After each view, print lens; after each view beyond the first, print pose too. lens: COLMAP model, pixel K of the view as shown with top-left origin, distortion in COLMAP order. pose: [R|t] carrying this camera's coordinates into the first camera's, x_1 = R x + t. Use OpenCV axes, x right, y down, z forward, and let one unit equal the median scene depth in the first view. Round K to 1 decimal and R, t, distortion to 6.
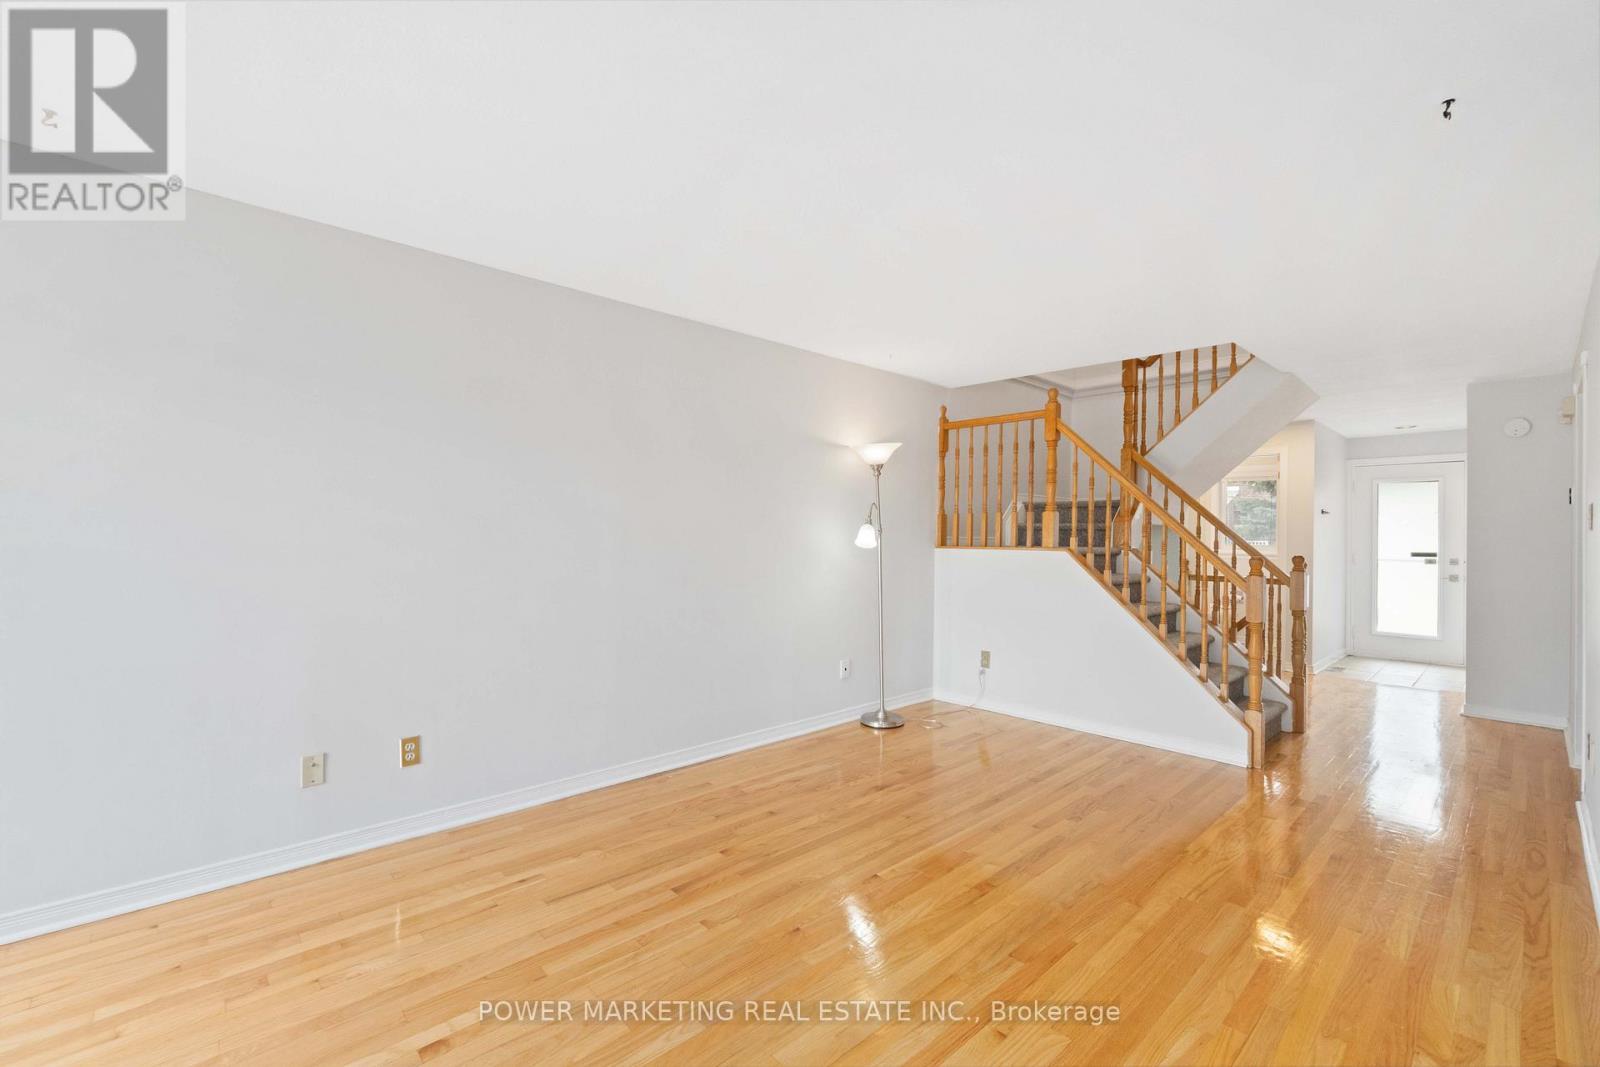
lens RADIAL K [[691.5, 0, 795.6], [0, 691.5, 524.6], [0, 0, 1]] dist [-0.004414, -0.000374]
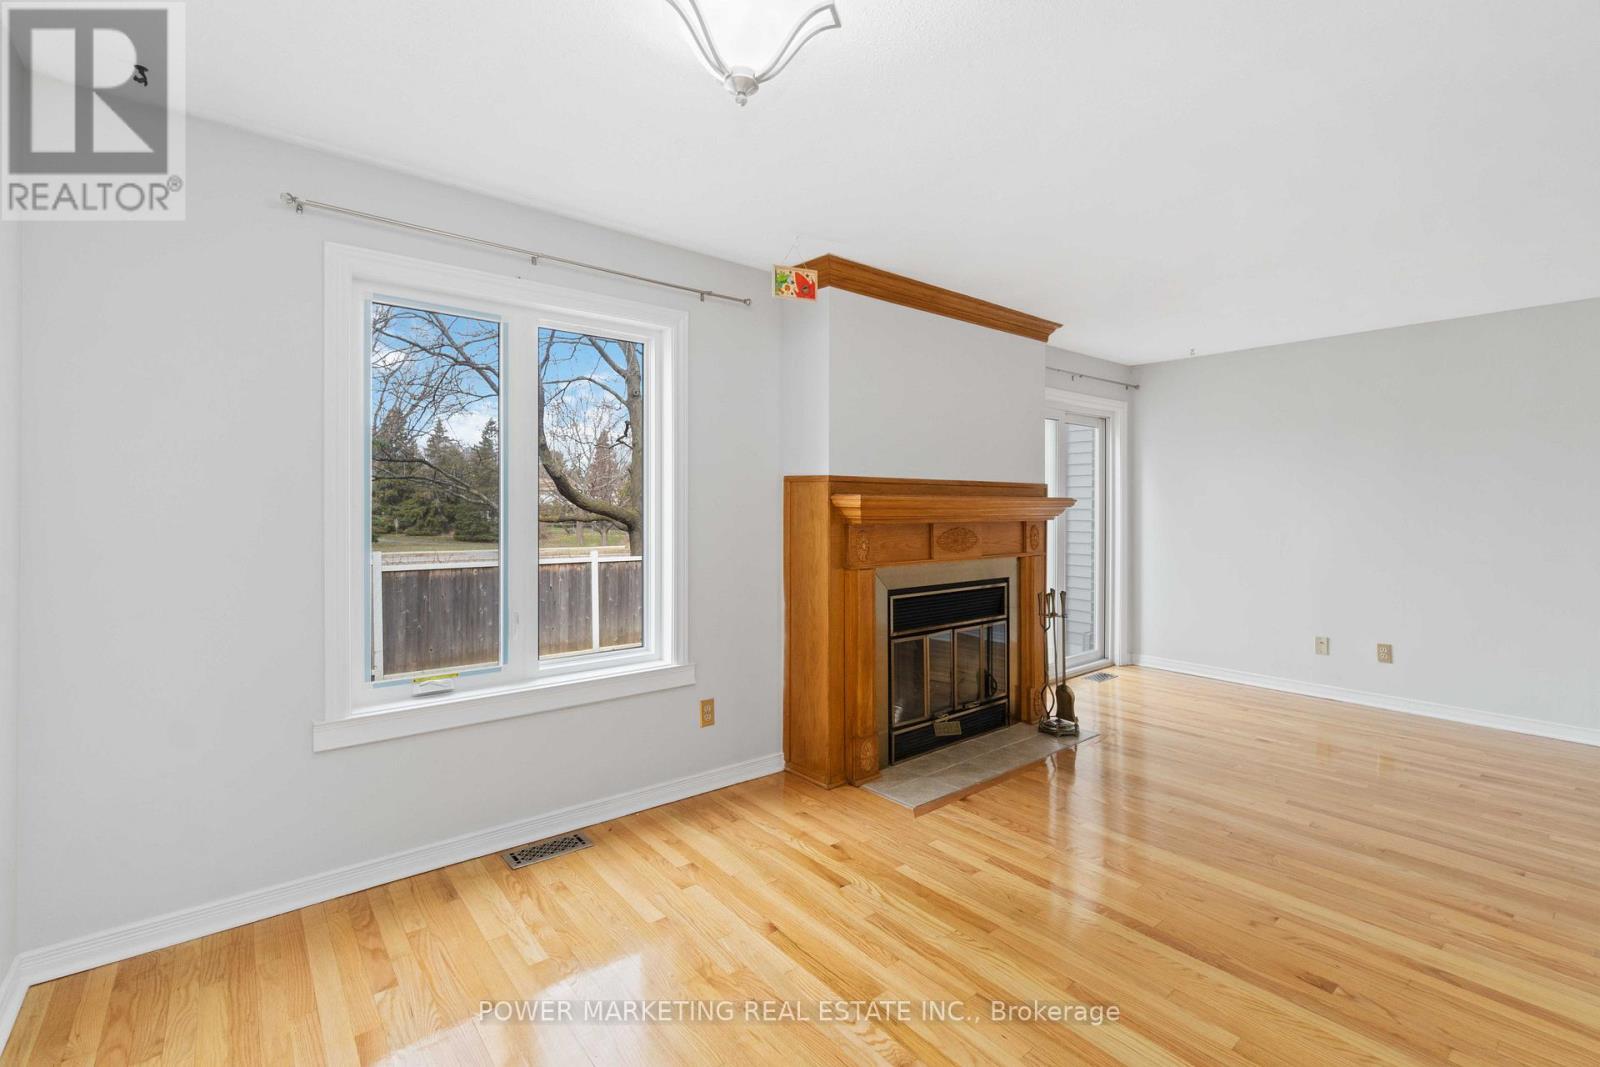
lens RADIAL K [[703.7, 0, 797.7], [0, 703.7, 503.3], [0, 0, 1]] dist [-0.000349, -0.000043]
pose [[-0.067481, -0.016124, -0.997590, 0.691403], [0.005452, 0.999849, -0.016529, 0.005907], [0.997706, -0.006554, -0.067383, -0.130495]]
